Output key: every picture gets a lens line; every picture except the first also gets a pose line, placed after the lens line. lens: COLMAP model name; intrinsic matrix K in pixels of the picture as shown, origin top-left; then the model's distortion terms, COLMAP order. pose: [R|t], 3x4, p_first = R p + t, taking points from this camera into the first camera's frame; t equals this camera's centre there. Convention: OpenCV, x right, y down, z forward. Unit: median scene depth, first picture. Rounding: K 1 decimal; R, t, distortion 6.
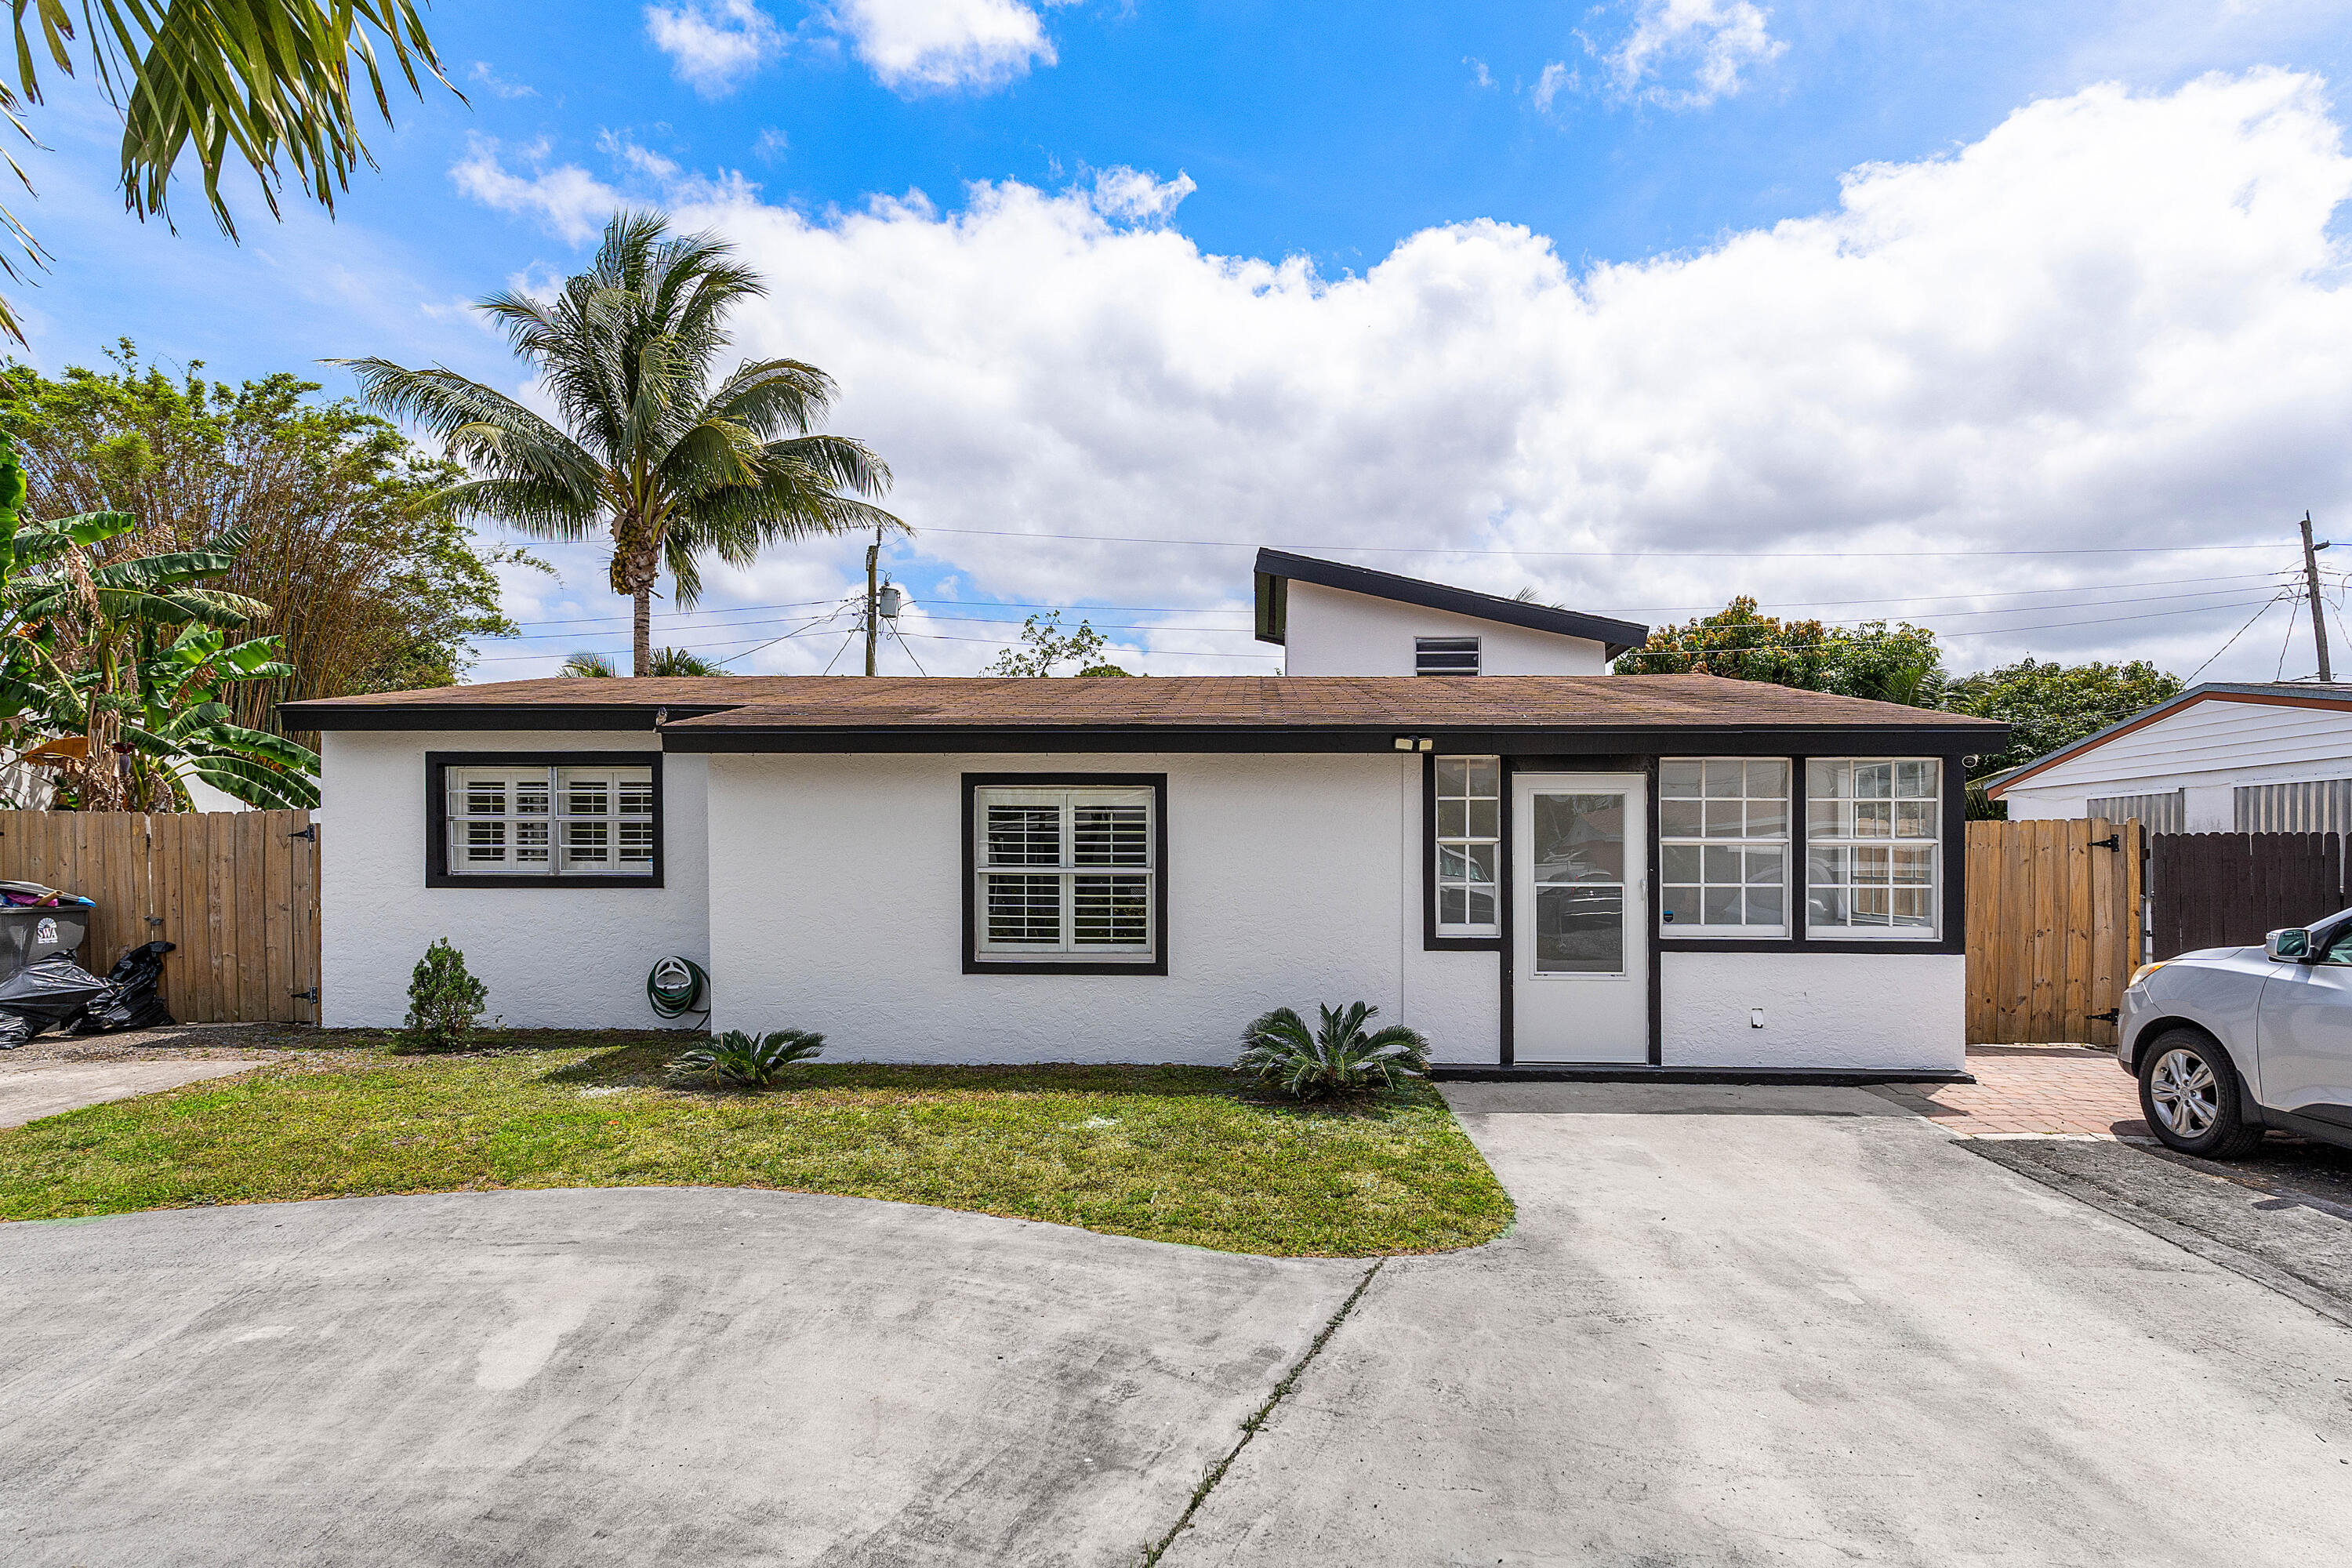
lens RADIAL K [[1321.6, 0, 1270.2], [0, 1321.6, 889.8], [0, 0, 1]] dist [0.001244, 0.000740]
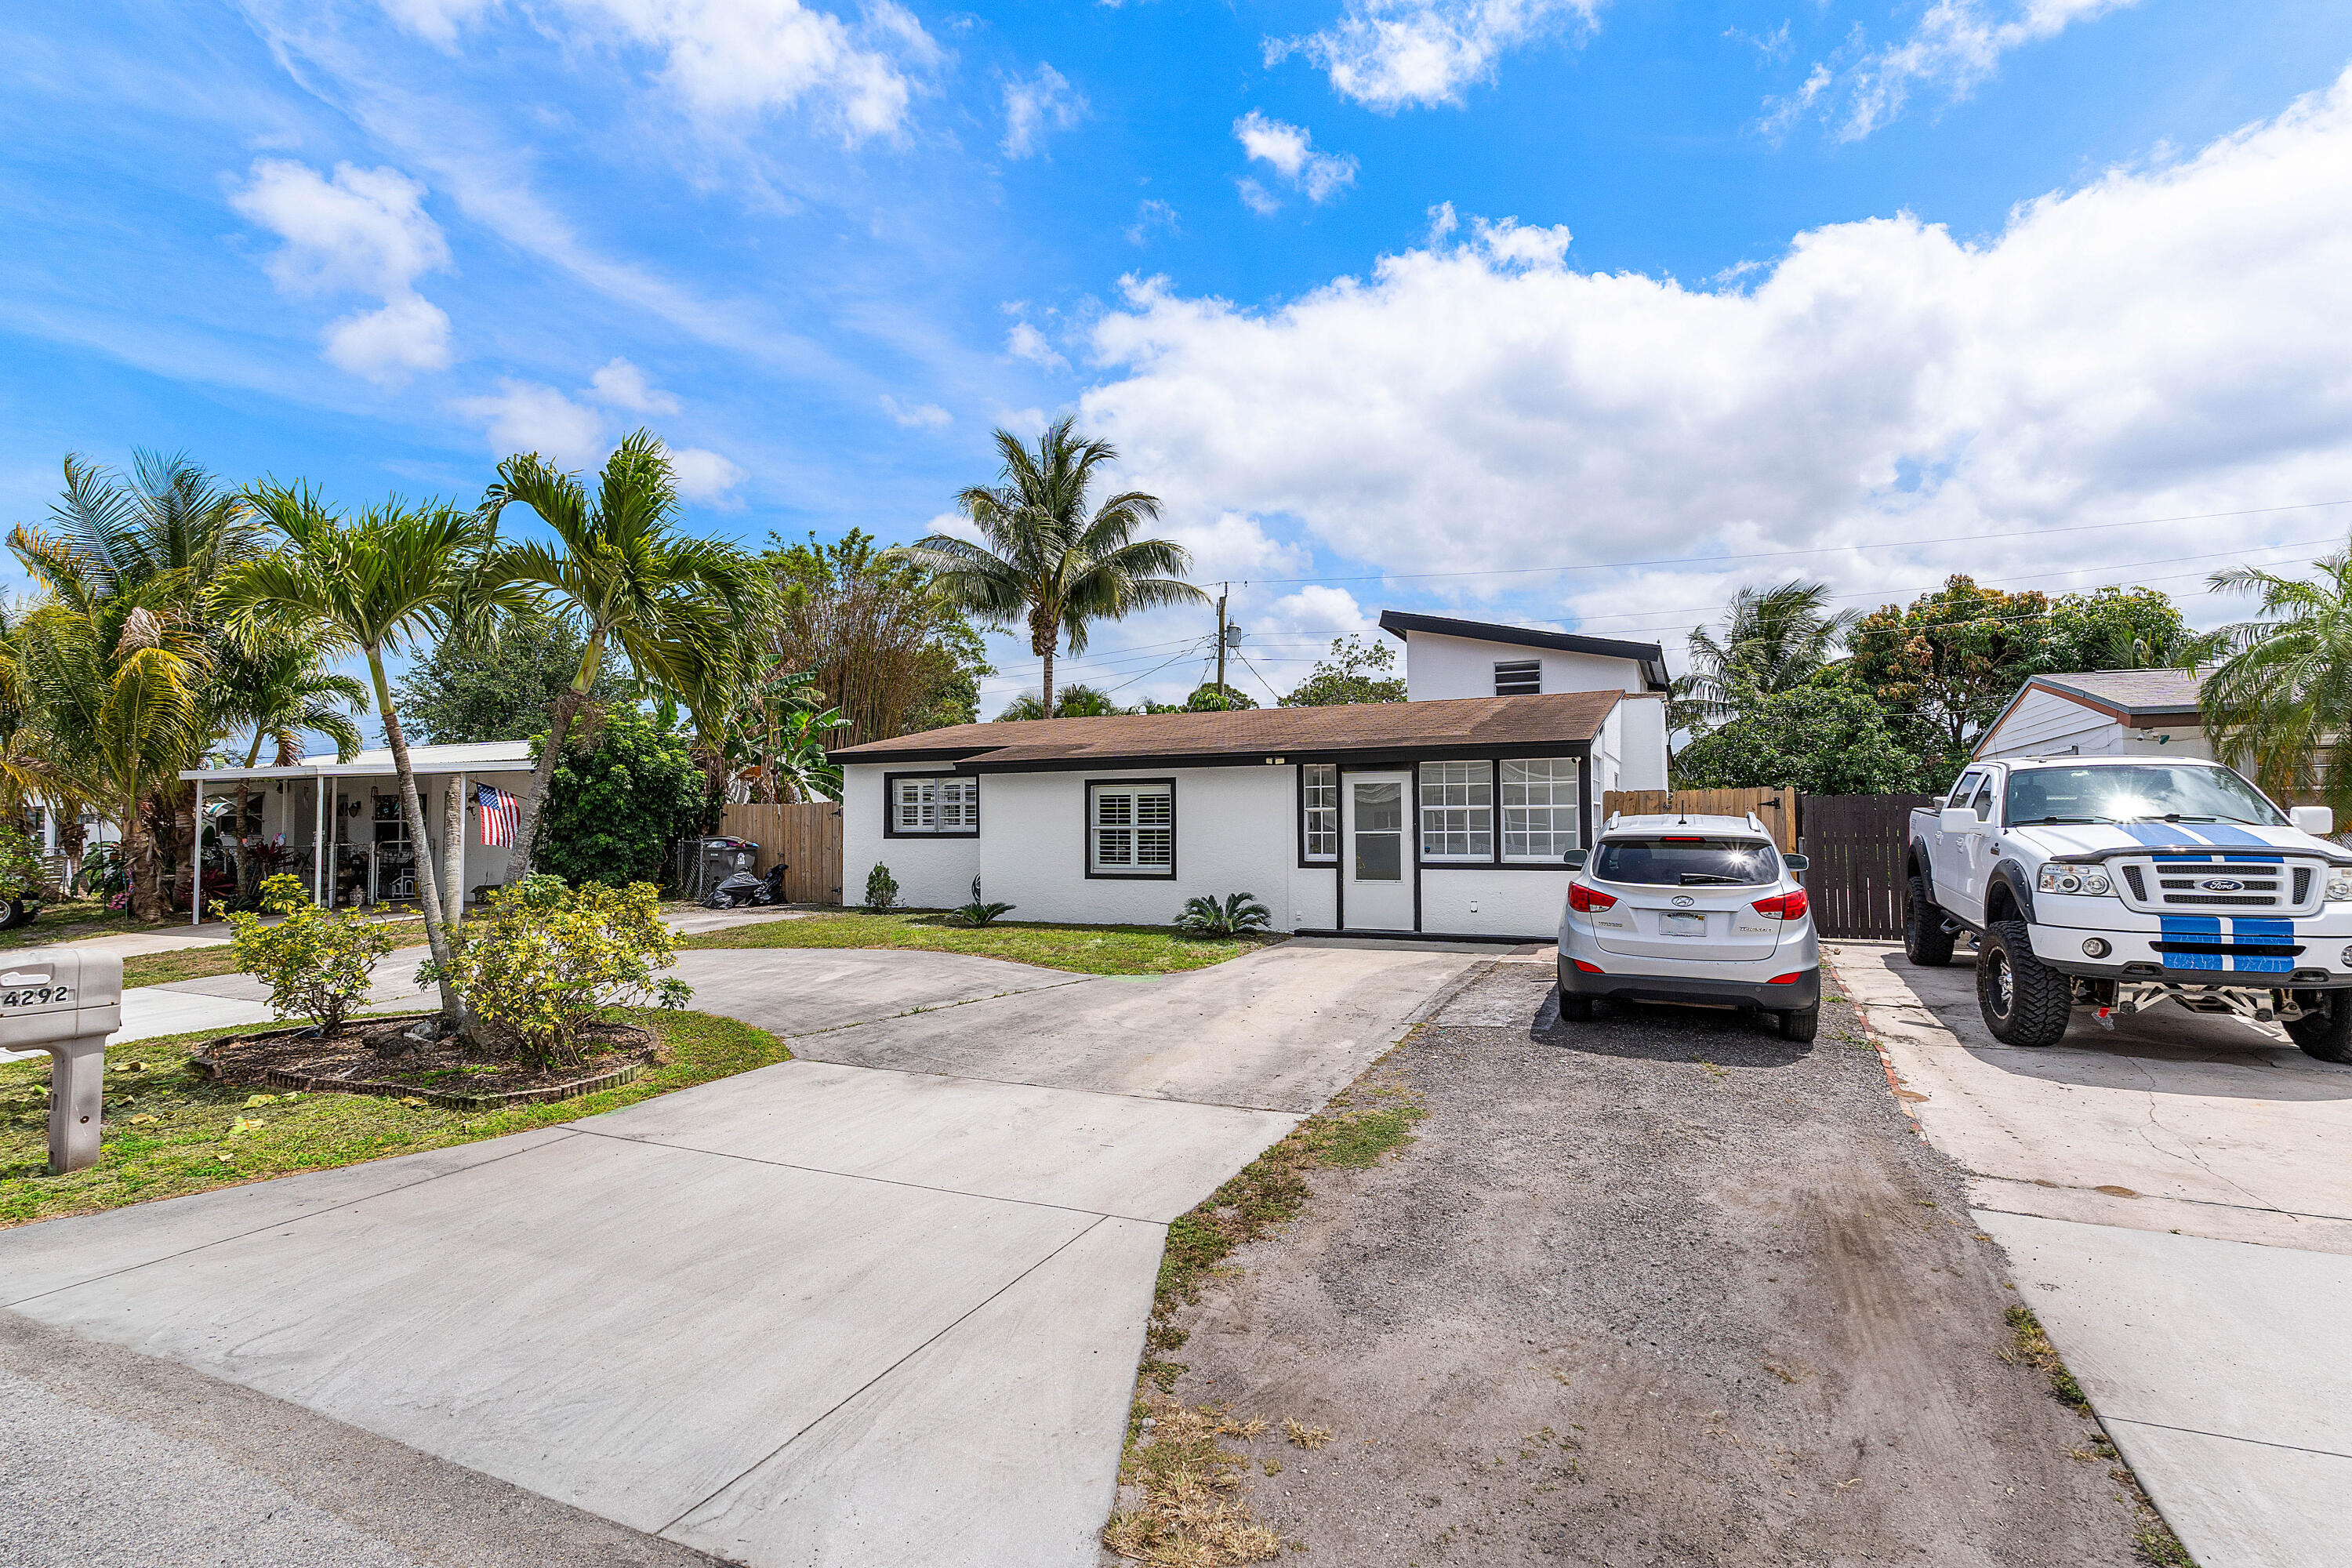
lens RADIAL K [[1124.0, 0, 1174.2], [0, 1124.0, 828.0], [0, 0, 1]] dist [-0.001632, 0.000159]
pose [[0.920794, -0.008385, -0.389958, 0.557439], [0.002014, 0.999858, -0.016745, 0.014806], [0.390043, 0.014634, 0.920680, -0.524608]]
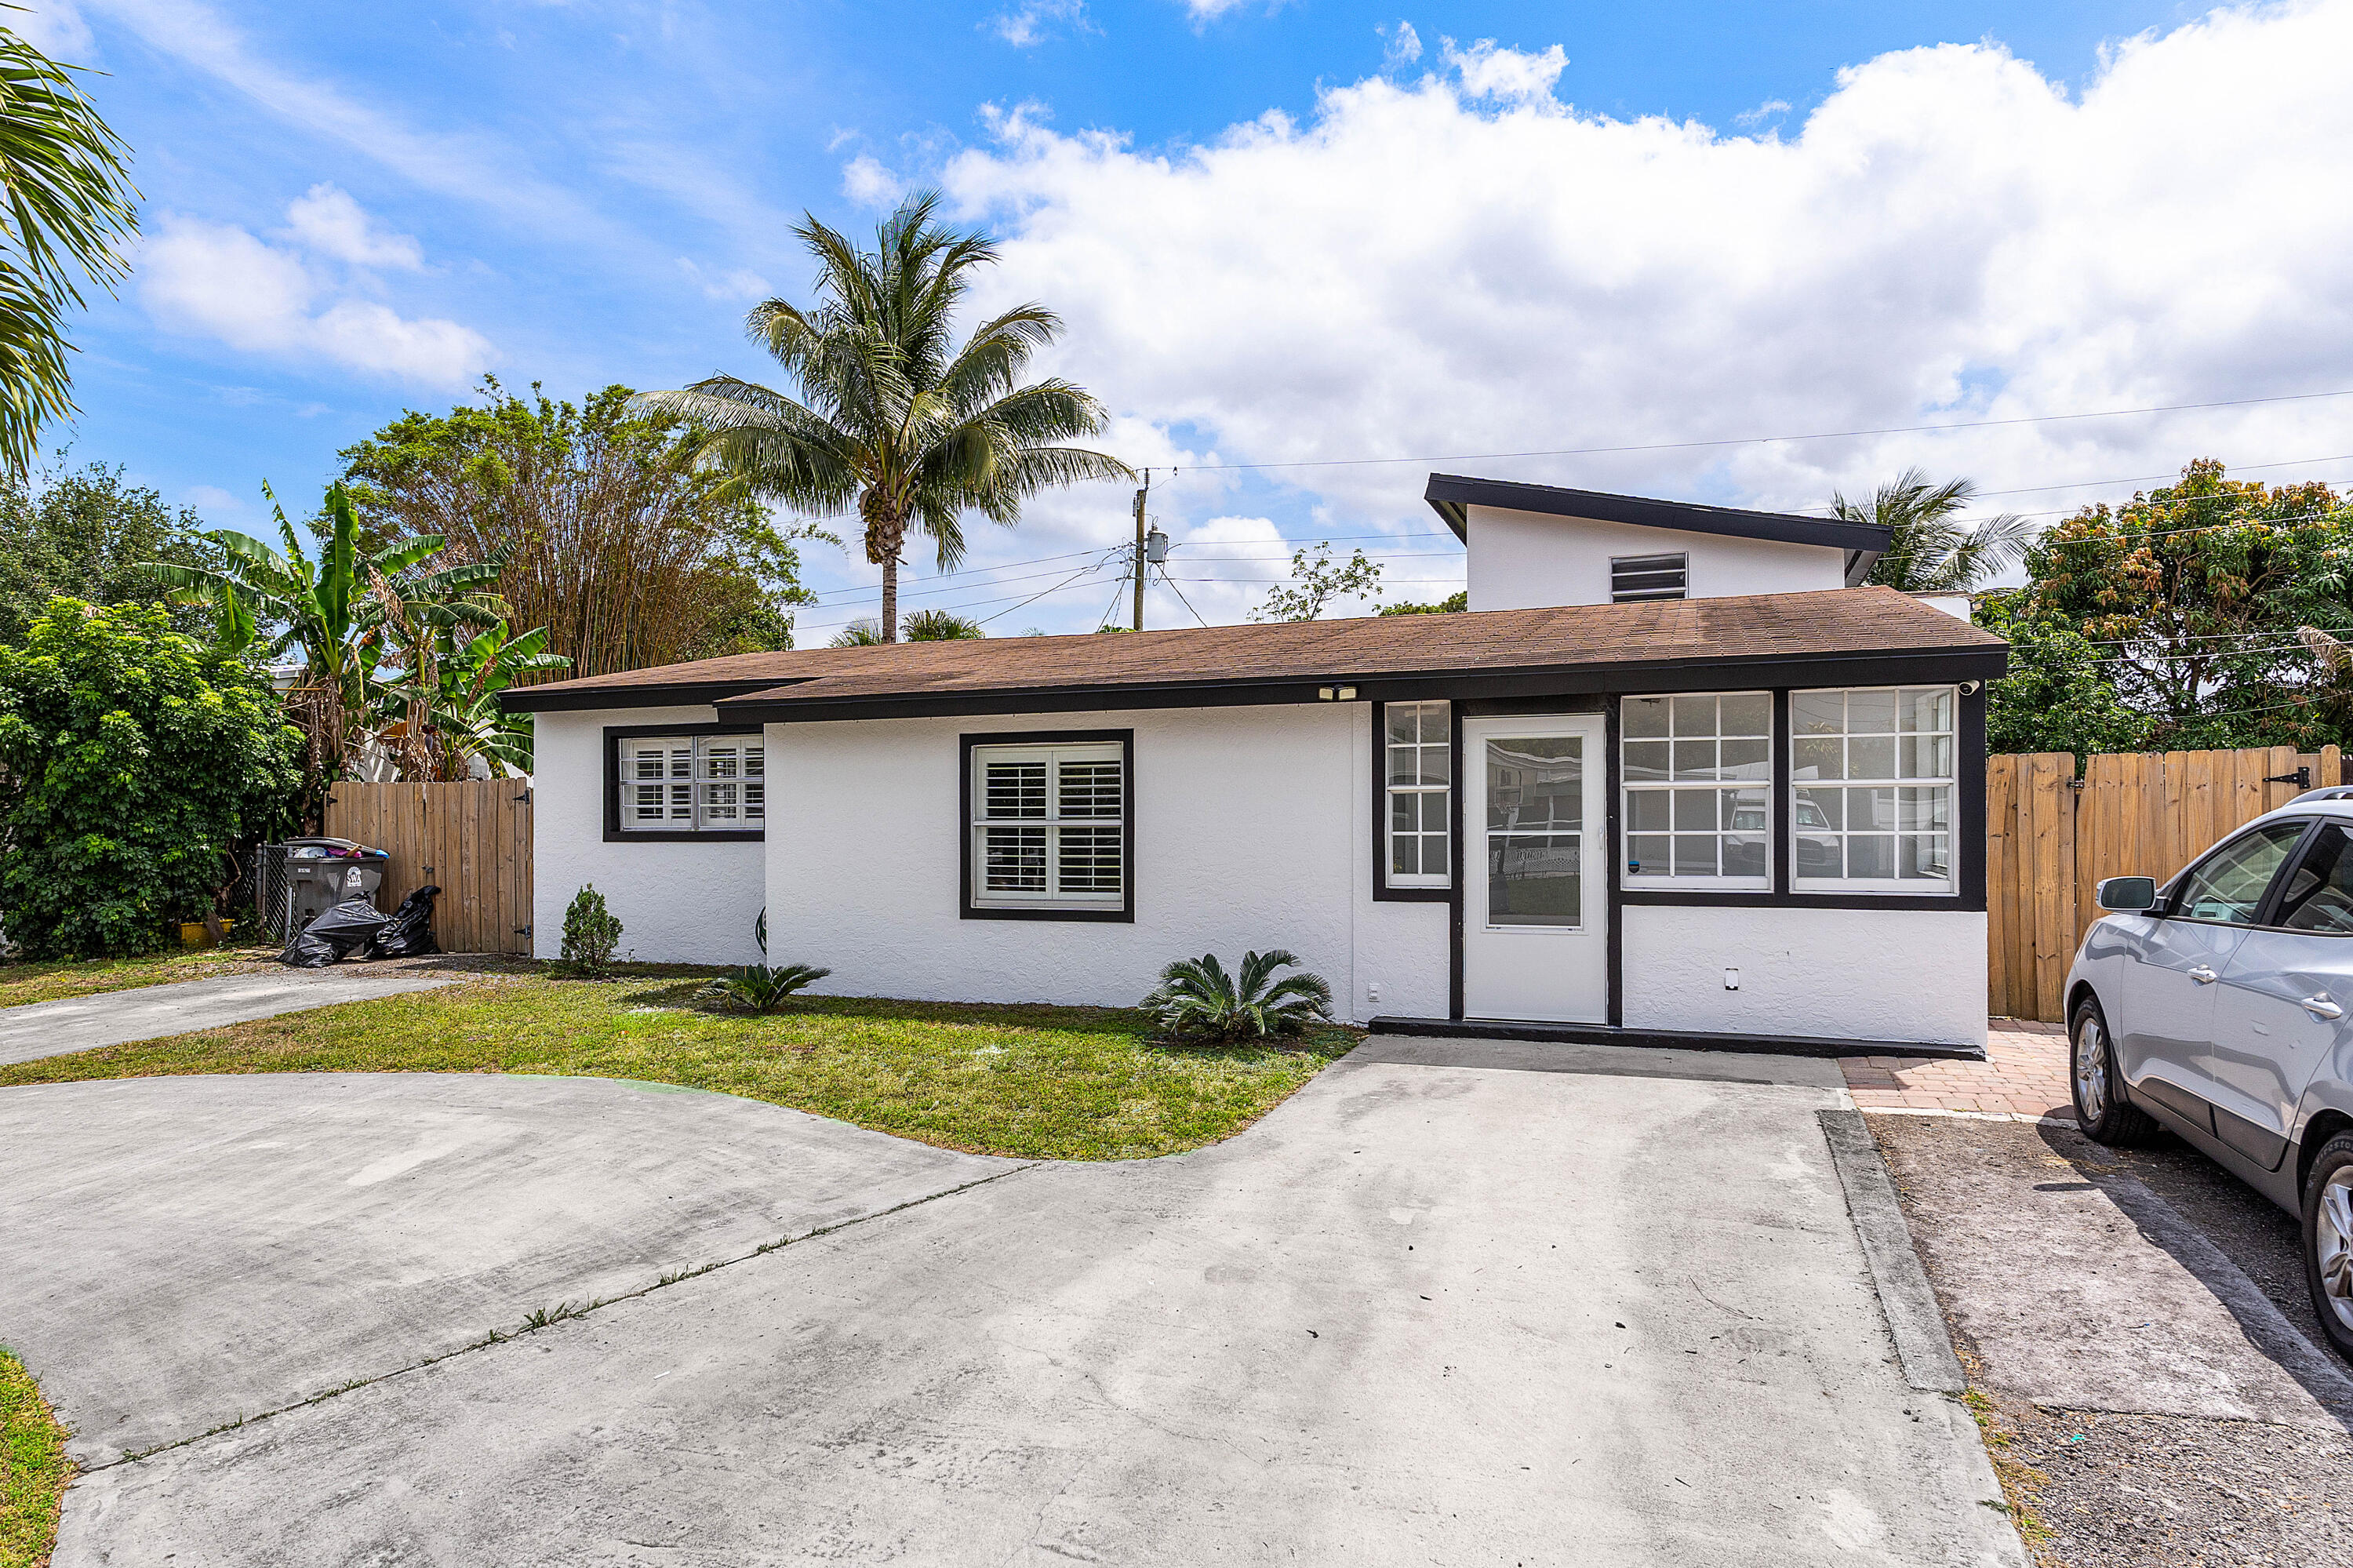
lens RADIAL K [[1470.6, 0, 1132.6], [0, 1470.6, 864.7], [0, 0, 1]] dist [0.001897, 0.001036]
pose [[0.939592, 0.001493, -0.342293, 0.310725], [0.002985, 0.999917, 0.012555, 0.004332], [0.342283, -0.012818, 0.939509, -0.086600]]
